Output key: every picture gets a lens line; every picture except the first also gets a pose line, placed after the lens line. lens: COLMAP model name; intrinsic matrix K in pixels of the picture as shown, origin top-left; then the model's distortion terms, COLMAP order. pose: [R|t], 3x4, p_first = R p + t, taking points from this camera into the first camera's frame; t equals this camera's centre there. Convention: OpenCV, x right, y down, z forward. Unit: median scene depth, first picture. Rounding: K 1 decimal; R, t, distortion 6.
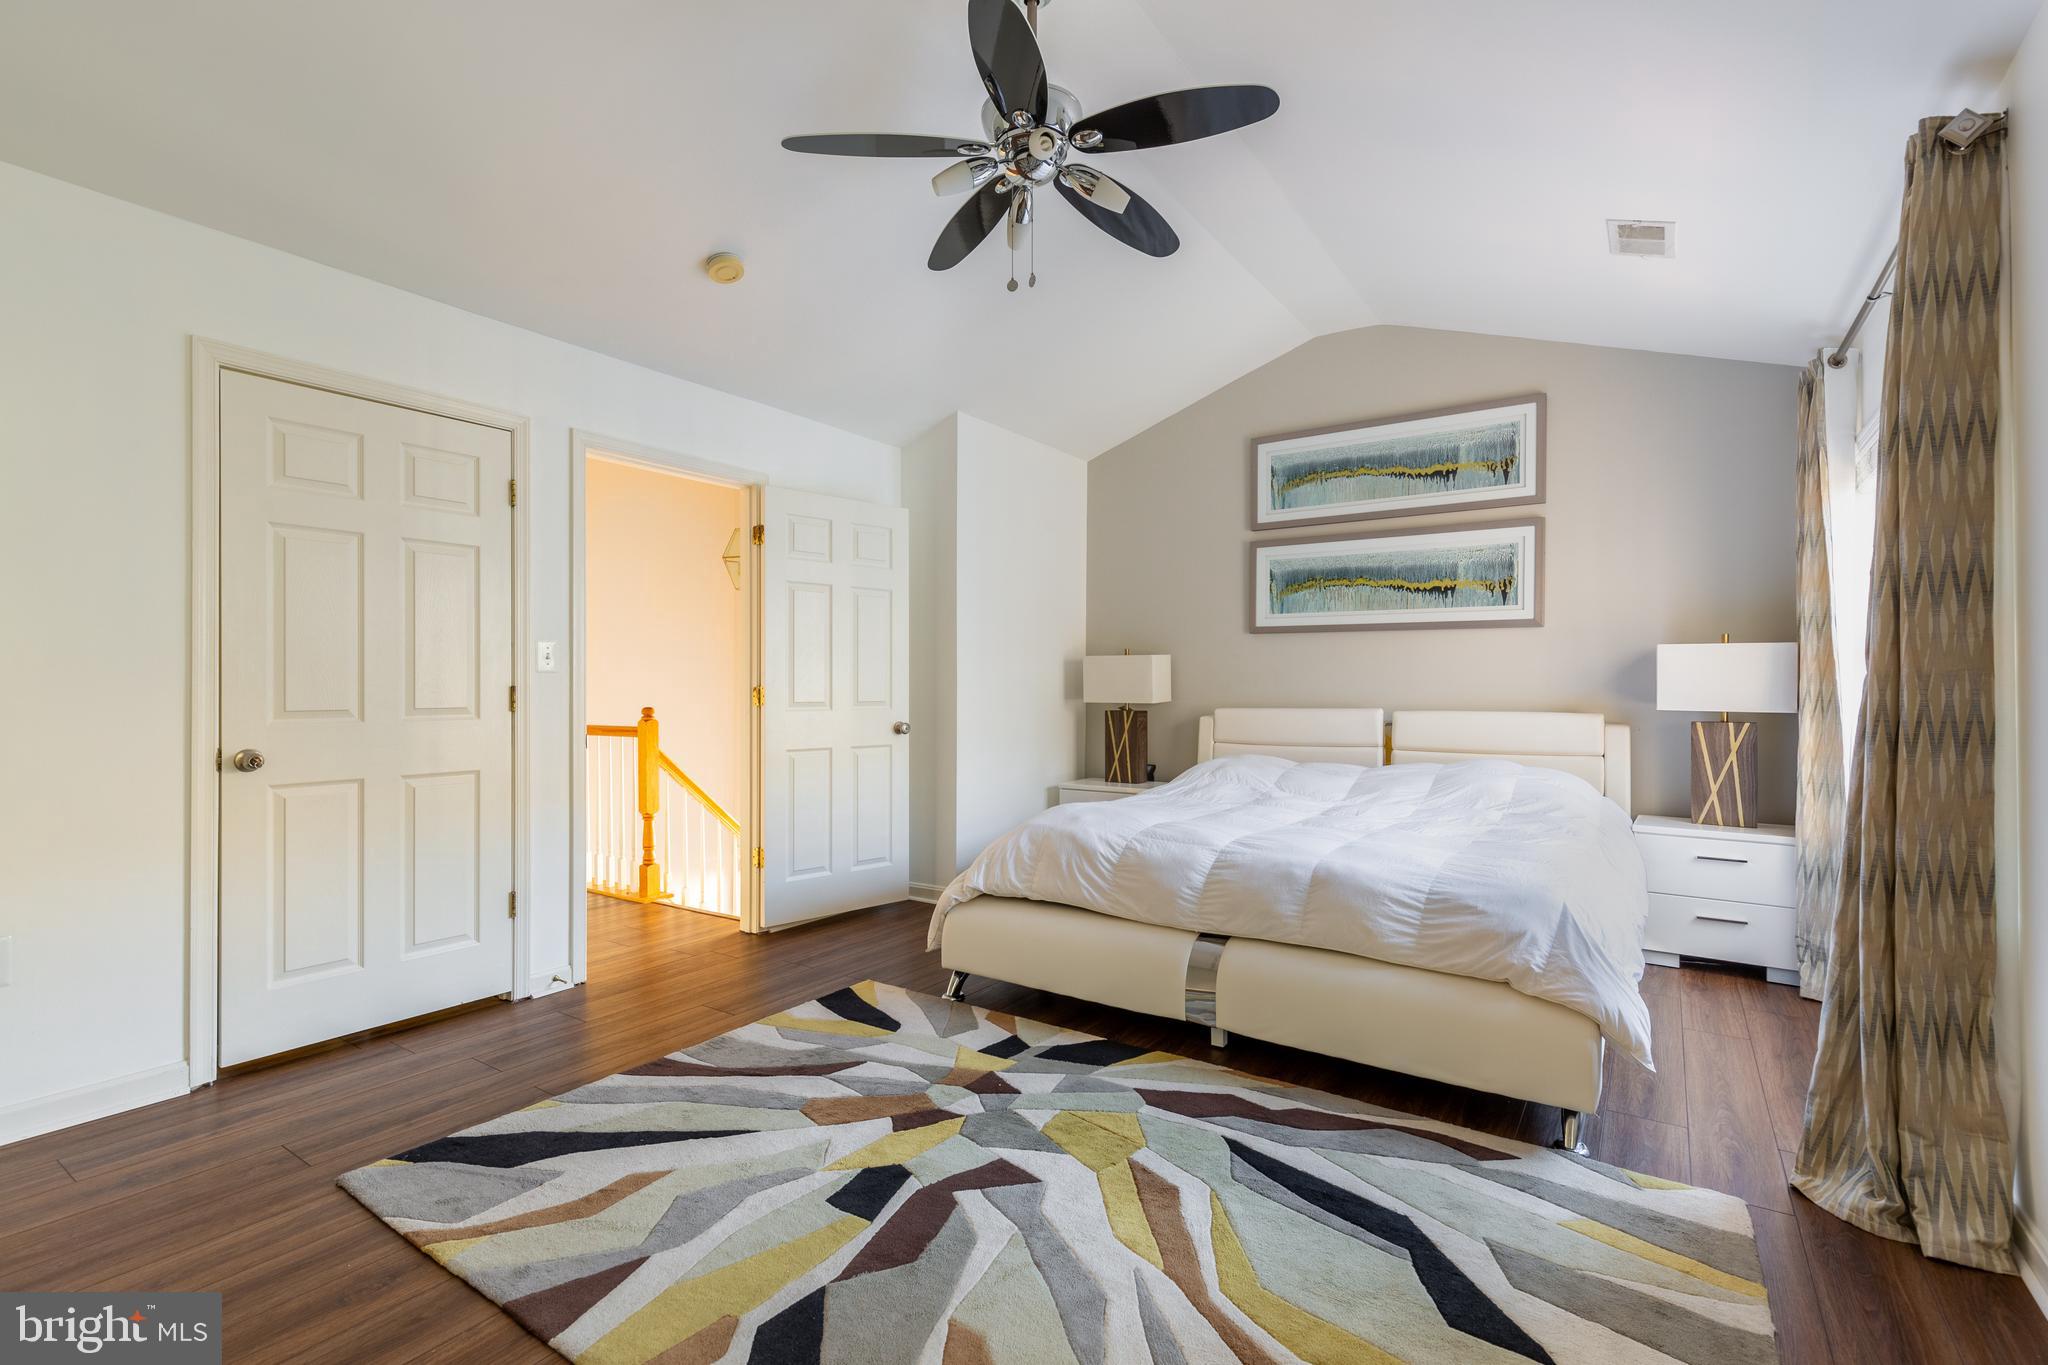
lens RADIAL K [[918.9, 0, 1020.2], [0, 918.9, 691.7], [0, 0, 1]] dist [0.007983, -0.002585]
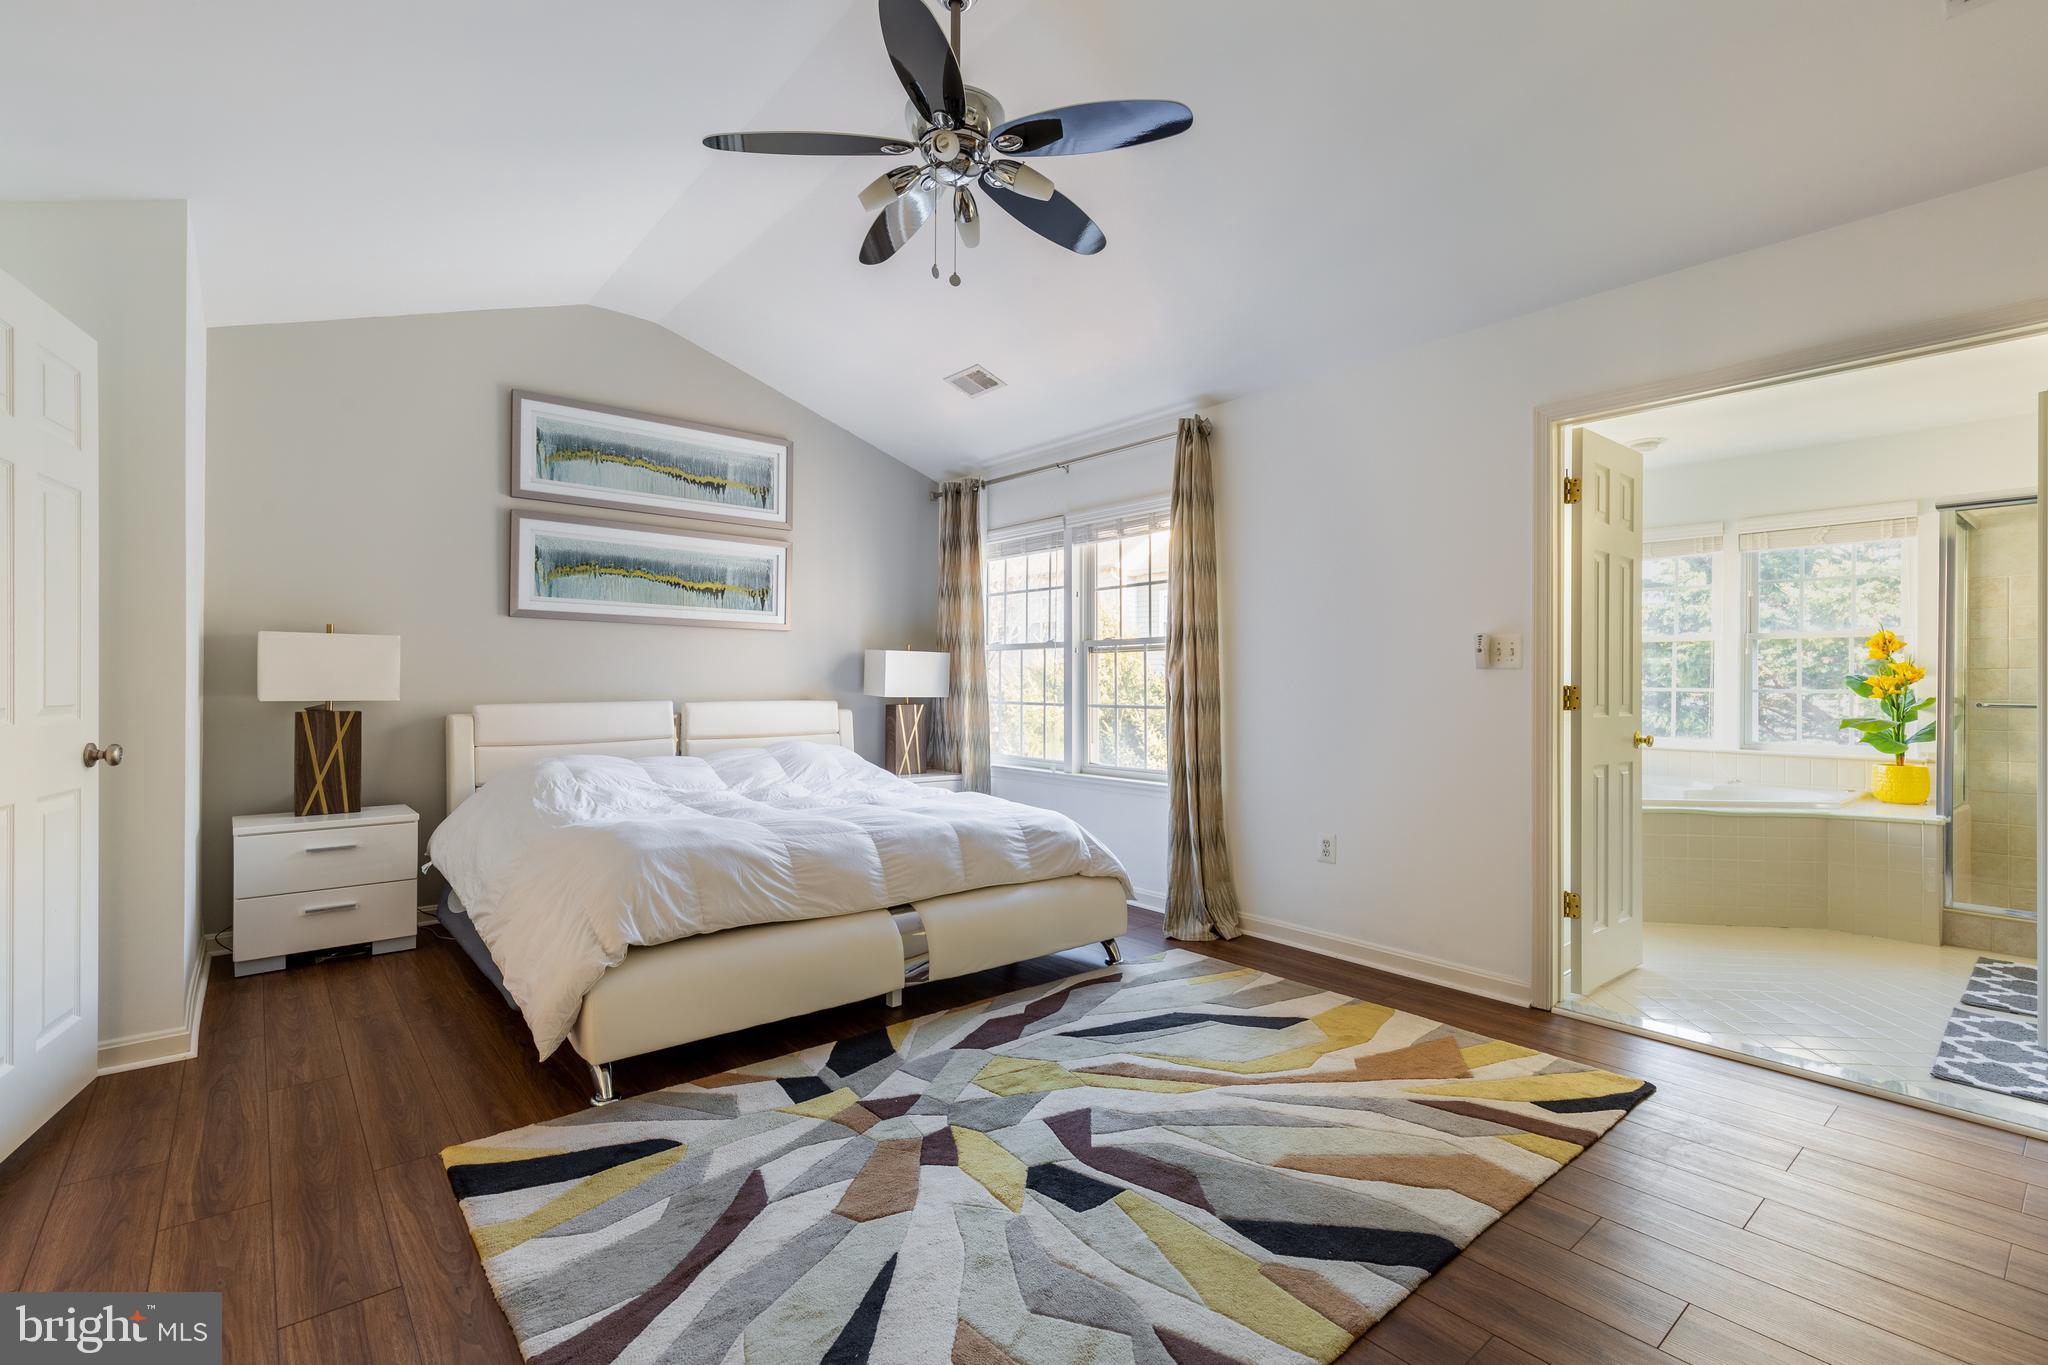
lens RADIAL K [[918.9, 0, 1029.0], [0, 918.9, 684.6], [0, 0, 1]] dist [0.007983, -0.002585]
pose [[0.272386, -0.002268, 0.962185, -0.724748], [0.000985, 0.999997, 0.002079, -0.001761], [-0.962188, 0.000382, 0.272387, 0.495360]]
